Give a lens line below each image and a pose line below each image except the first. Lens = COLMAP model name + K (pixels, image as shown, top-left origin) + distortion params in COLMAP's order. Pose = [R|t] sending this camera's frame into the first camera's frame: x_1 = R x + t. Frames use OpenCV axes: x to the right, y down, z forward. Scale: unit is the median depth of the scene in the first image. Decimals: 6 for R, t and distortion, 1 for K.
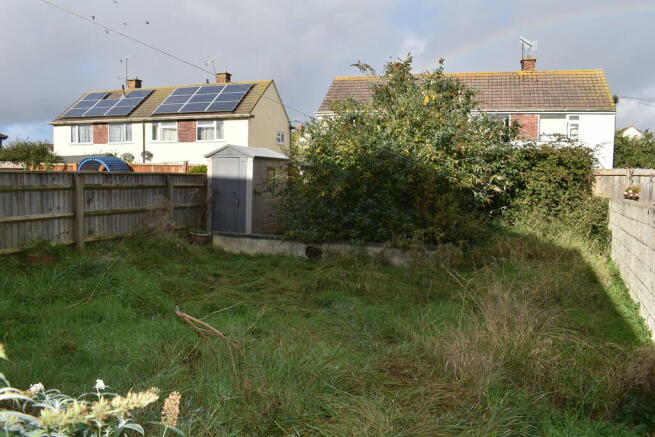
lens RADIAL K [[499.0, 0, 327.5], [0, 499.0, 218.5], [0, 0, 1]] dist [-0.090809, 0.009897]
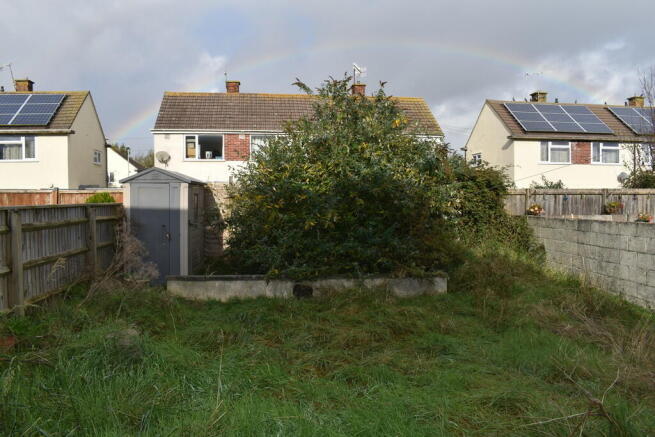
lens RADIAL K [[499.0, 0, 327.5], [0, 499.0, 218.5], [0, 0, 1]] dist [-0.090809, 0.009897]
pose [[0.902184, -0.039278, 0.429560, -0.293320], [0.055463, 0.998142, -0.025218, -0.028171], [-0.427771, 0.046576, 0.902686, 0.149009]]
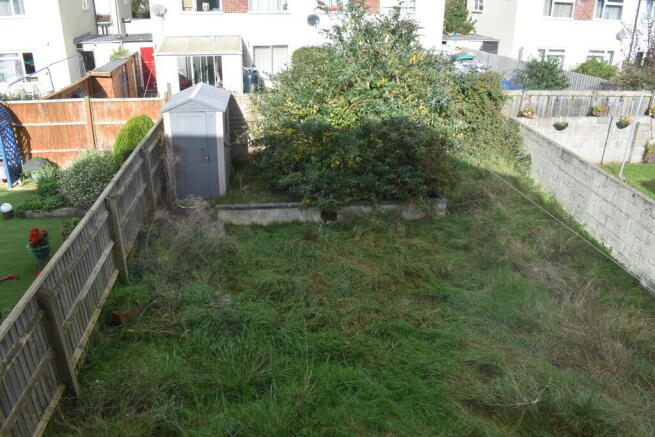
lens RADIAL K [[499.0, 0, 327.5], [0, 499.0, 218.5], [0, 0, 1]] dist [-0.090809, 0.009897]
pose [[0.890370, -0.189978, 0.413703, -0.387750], [0.039974, 0.937878, 0.344654, -0.241045], [-0.453480, -0.290332, 0.842653, 0.076126]]
